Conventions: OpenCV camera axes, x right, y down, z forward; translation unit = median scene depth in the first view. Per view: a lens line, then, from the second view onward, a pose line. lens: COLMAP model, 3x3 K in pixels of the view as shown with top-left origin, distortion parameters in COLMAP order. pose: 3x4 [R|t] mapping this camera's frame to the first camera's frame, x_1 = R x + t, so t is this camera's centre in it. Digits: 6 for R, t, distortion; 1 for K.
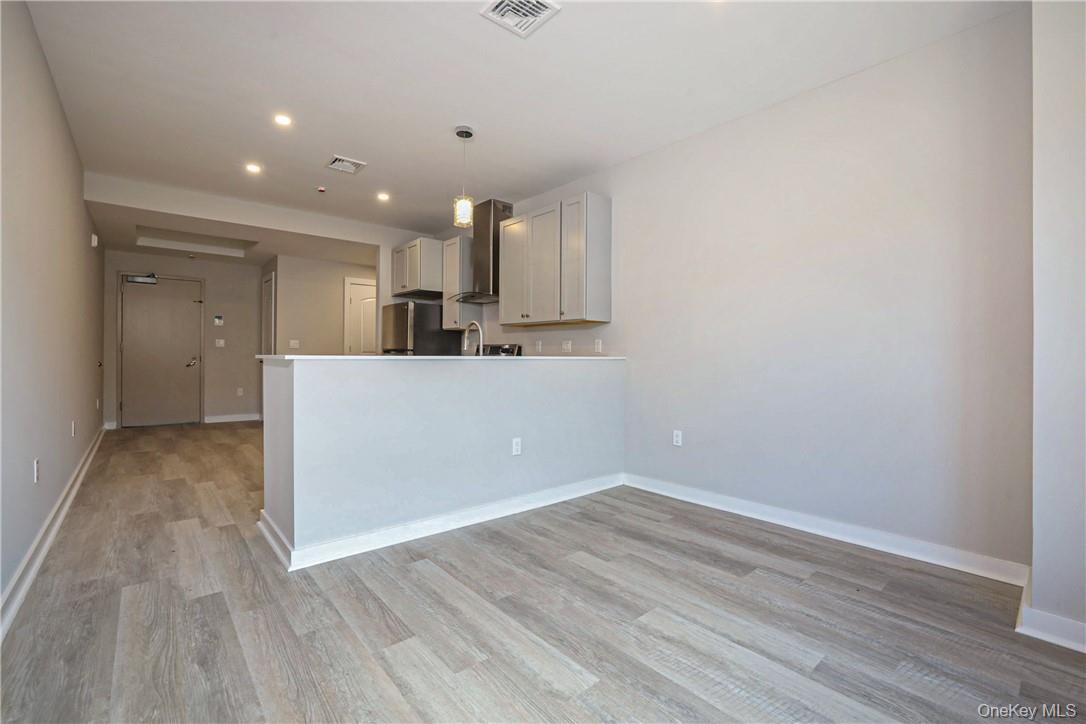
lens RADIAL K [[473.2, 0, 551.4], [0, 473.2, 348.7], [0, 0, 1]] dist [-0.047262, 0.017331]
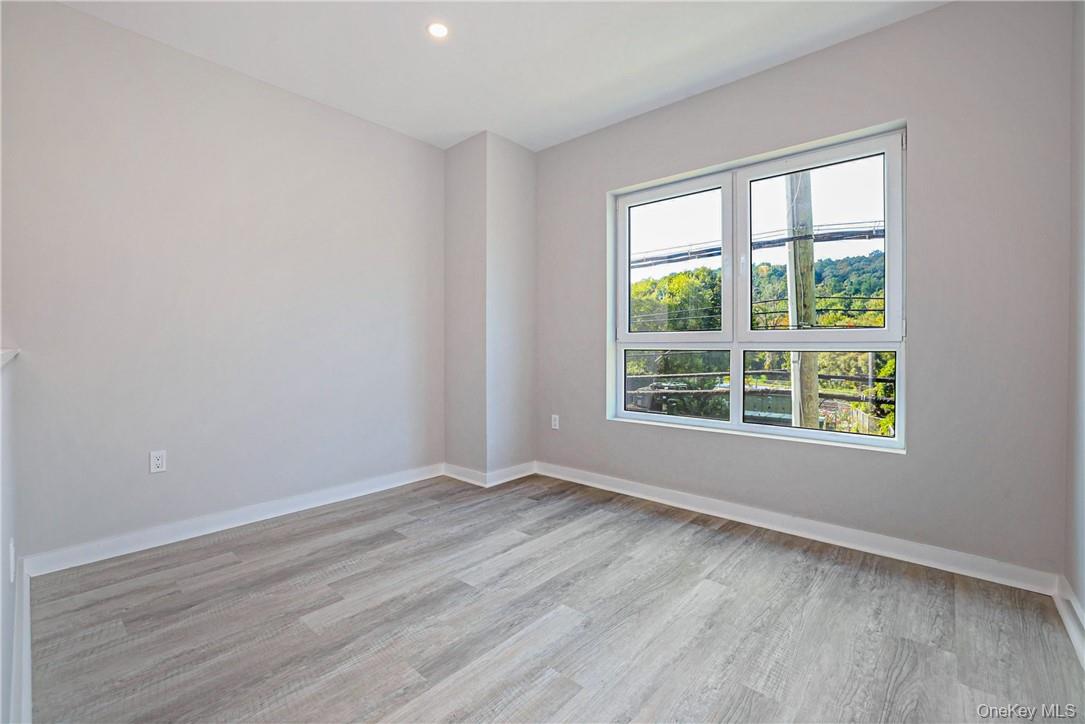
lens RADIAL K [[472.7, 0, 550.9], [0, 472.7, 348.7], [0, 0, 1]] dist [-0.047262, 0.017331]
pose [[-0.138588, -0.011613, 0.990282, -0.760828], [-0.017193, 0.999809, 0.009319, 0.020003], [-0.990201, -0.015734, -0.138761, 0.836049]]
